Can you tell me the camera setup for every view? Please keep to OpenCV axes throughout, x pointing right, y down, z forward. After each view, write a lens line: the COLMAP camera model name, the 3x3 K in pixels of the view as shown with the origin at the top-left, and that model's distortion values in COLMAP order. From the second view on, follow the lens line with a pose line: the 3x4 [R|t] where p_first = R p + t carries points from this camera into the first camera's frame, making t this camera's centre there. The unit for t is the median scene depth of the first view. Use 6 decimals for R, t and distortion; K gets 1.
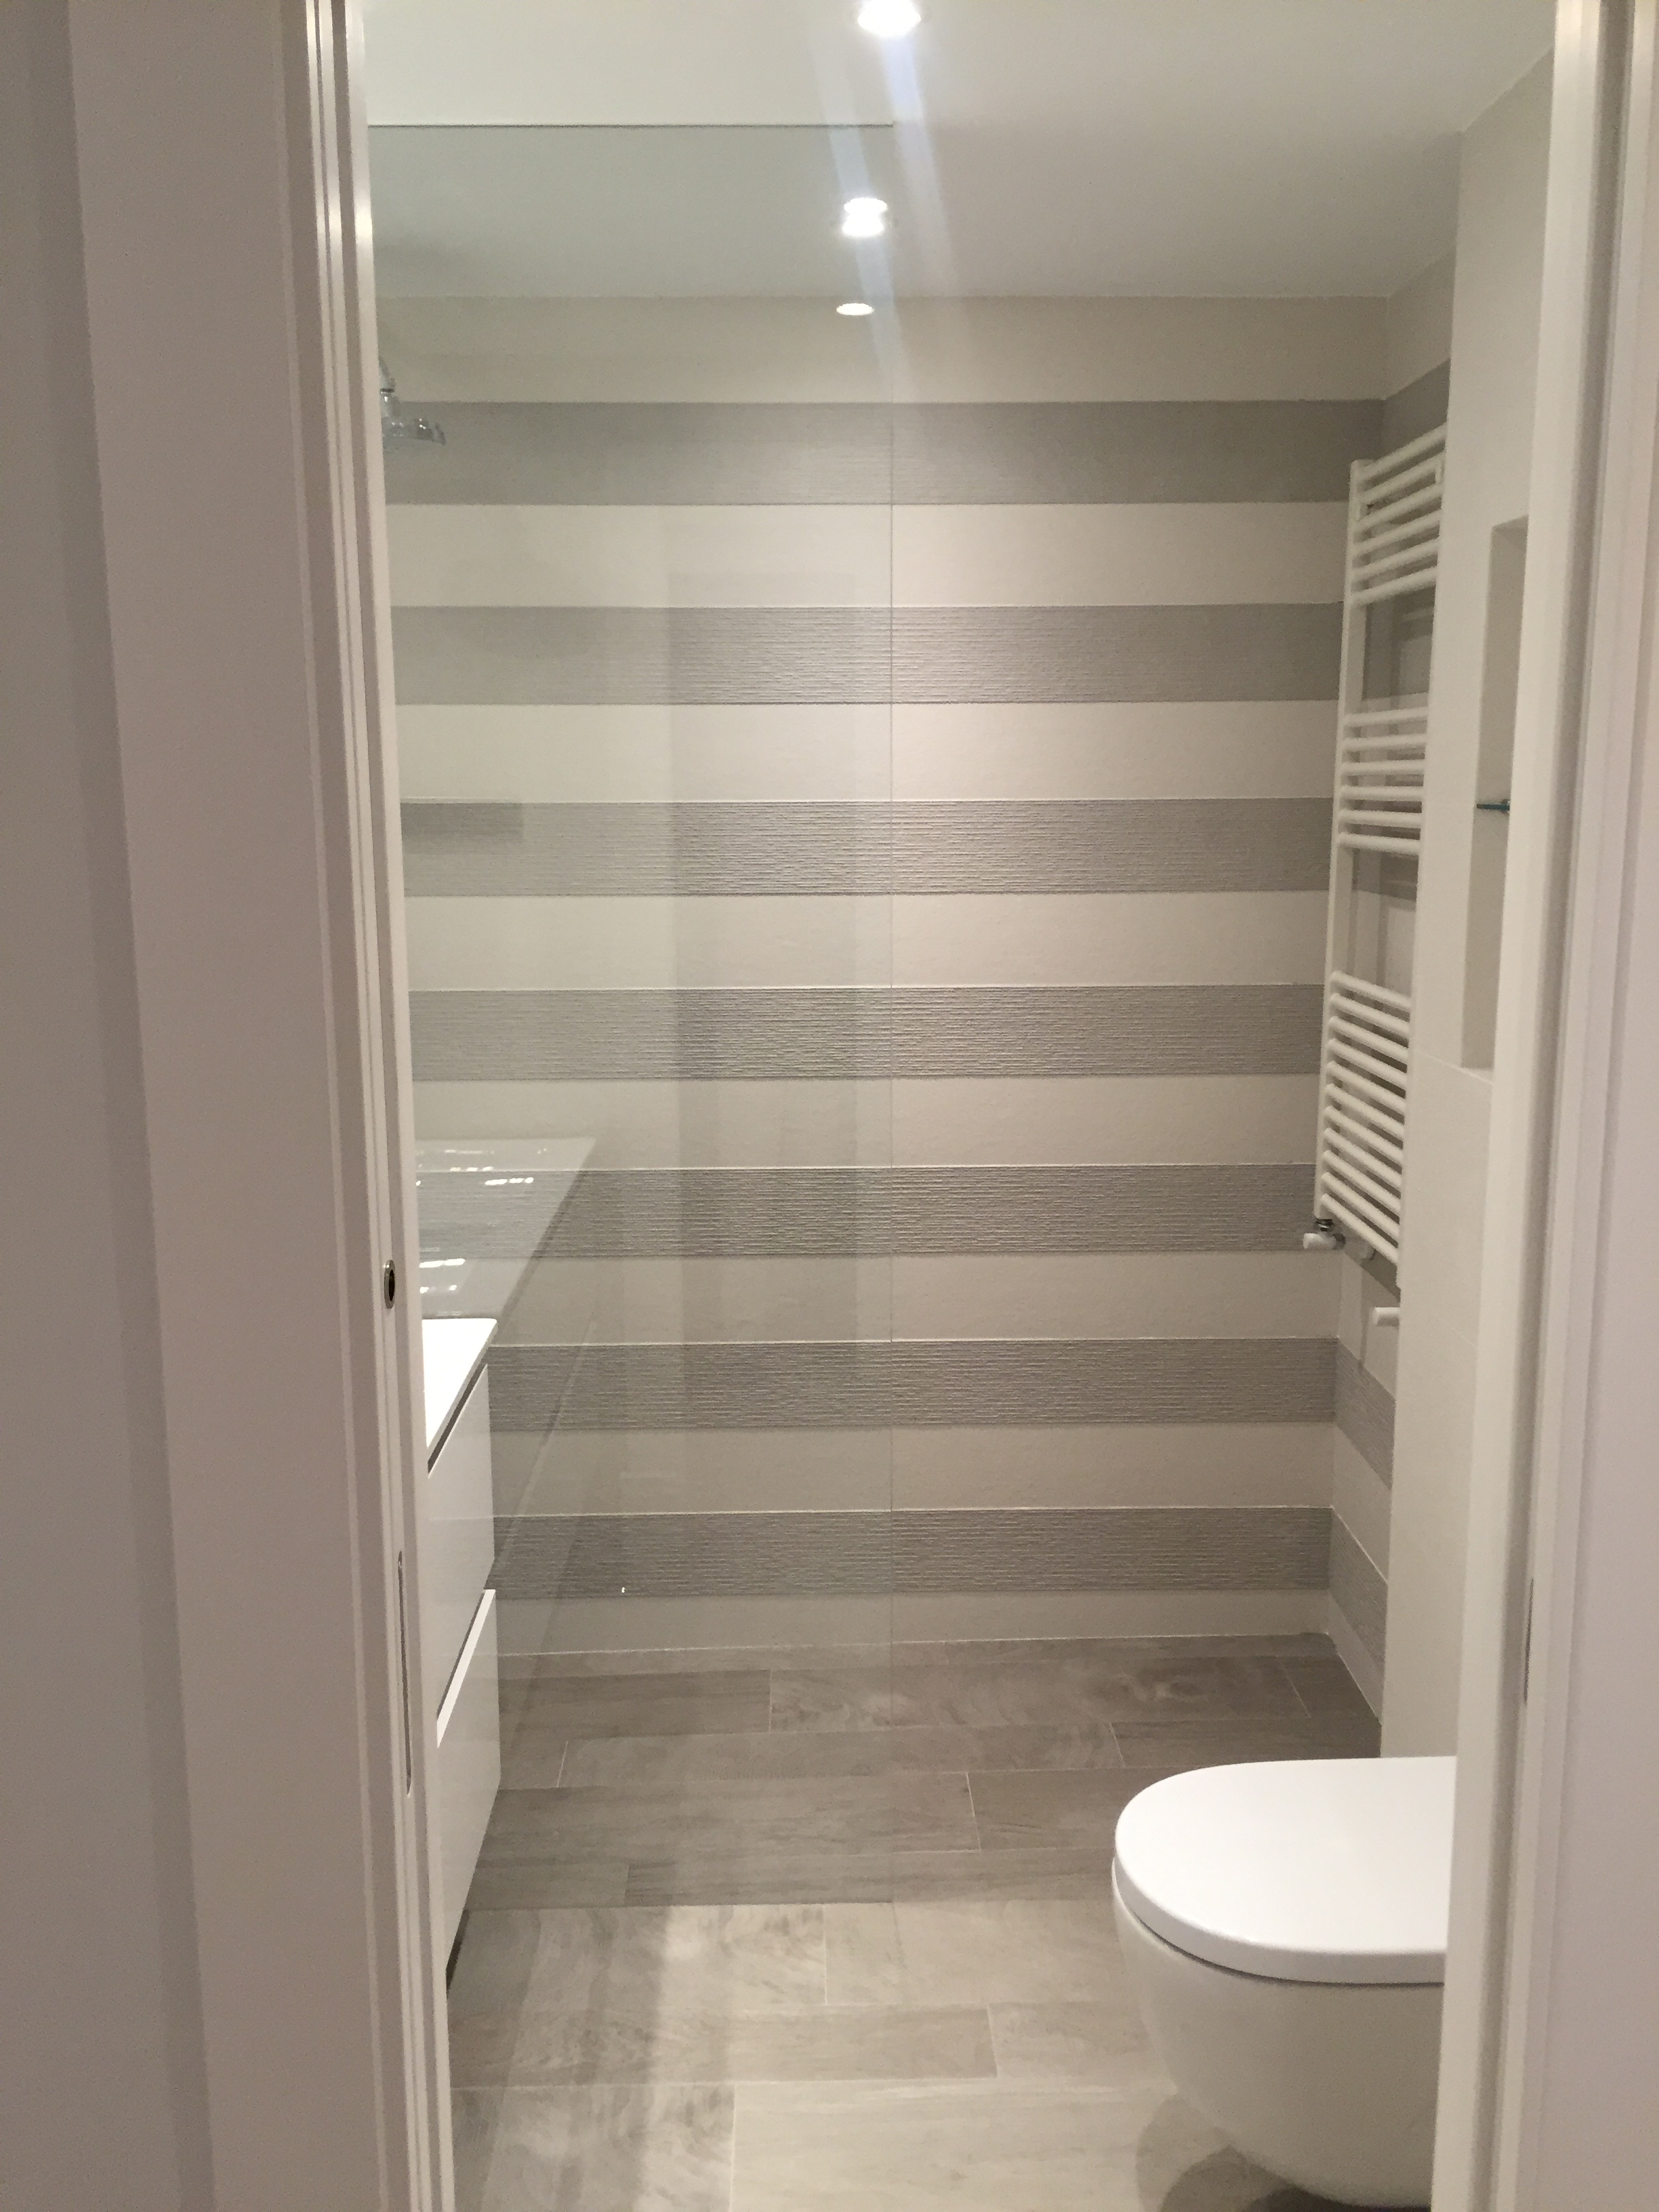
lens RADIAL K [[1928.0, 0, 821.7], [0, 1928.0, 1106.9], [0, 0, 1]] dist [0.084512, -0.111776]
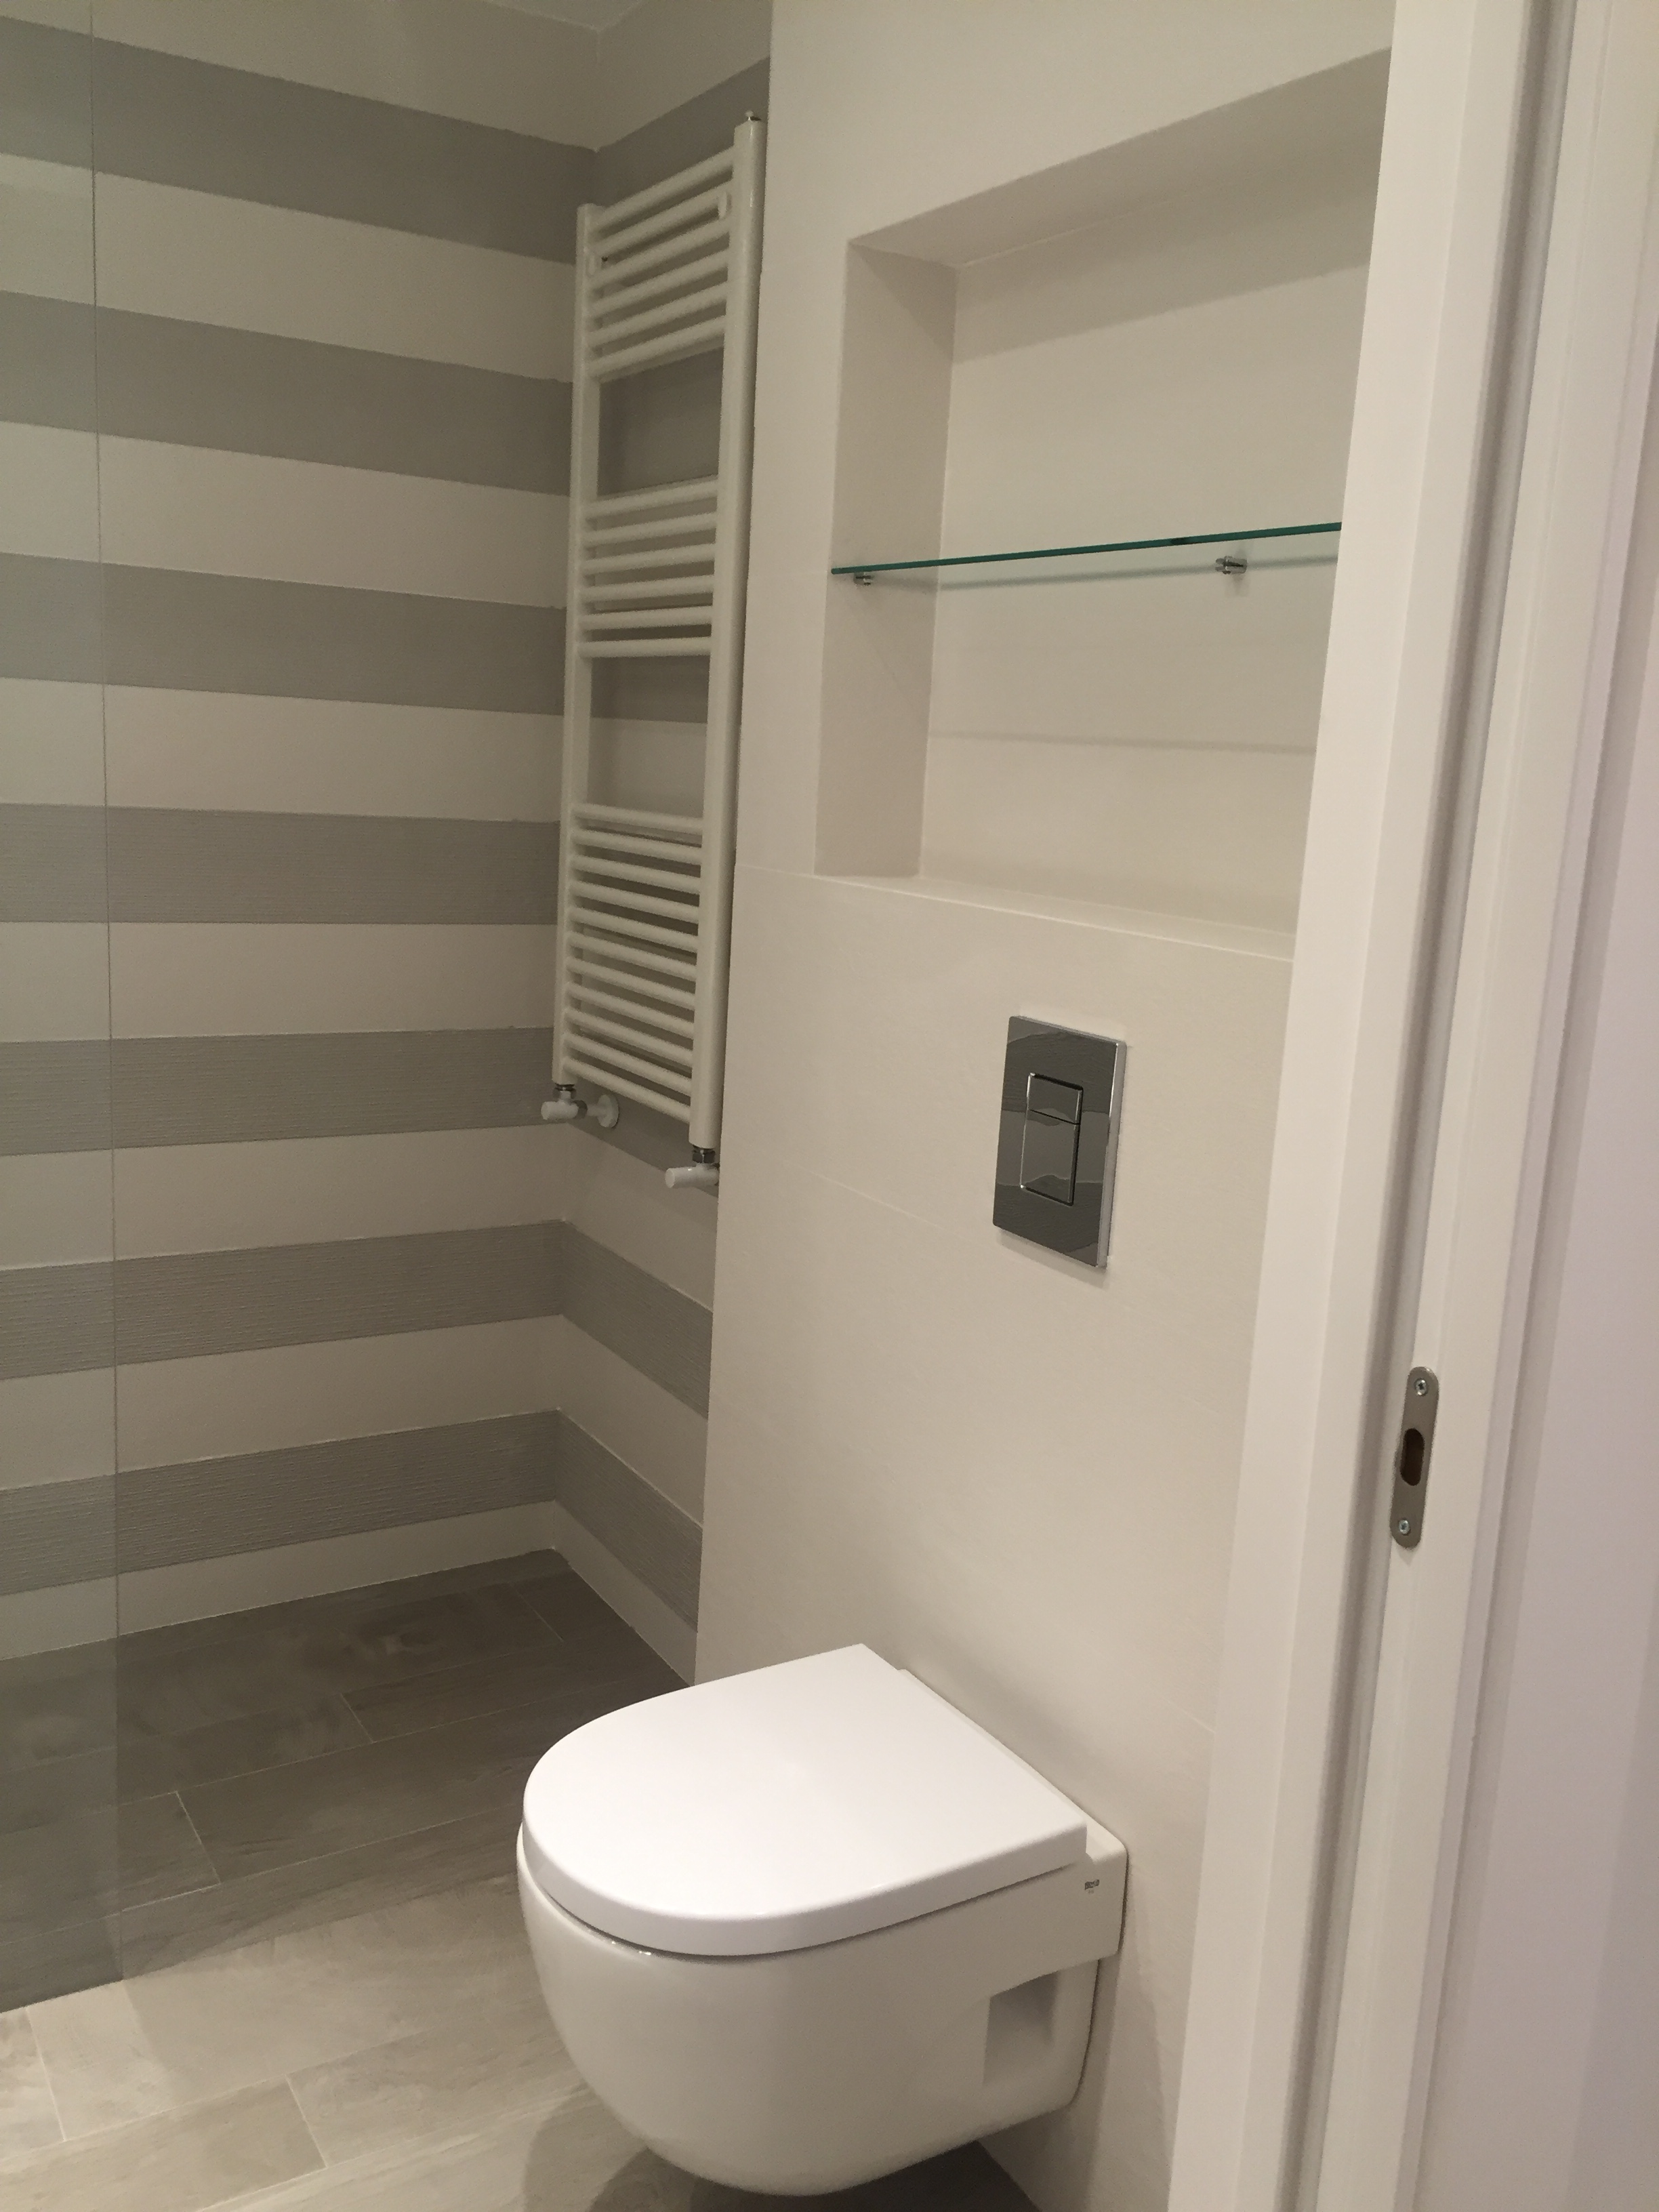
lens RADIAL K [[1928.0, 0, 824.0], [0, 1928.0, 1107.2], [0, 0, 1]] dist [0.084512, -0.111776]
pose [[0.866263, -0.044838, 0.497572, -0.083755], [0.029316, 0.998810, 0.038968, 0.038725], [-0.498727, -0.019170, 0.866547, 0.181303]]
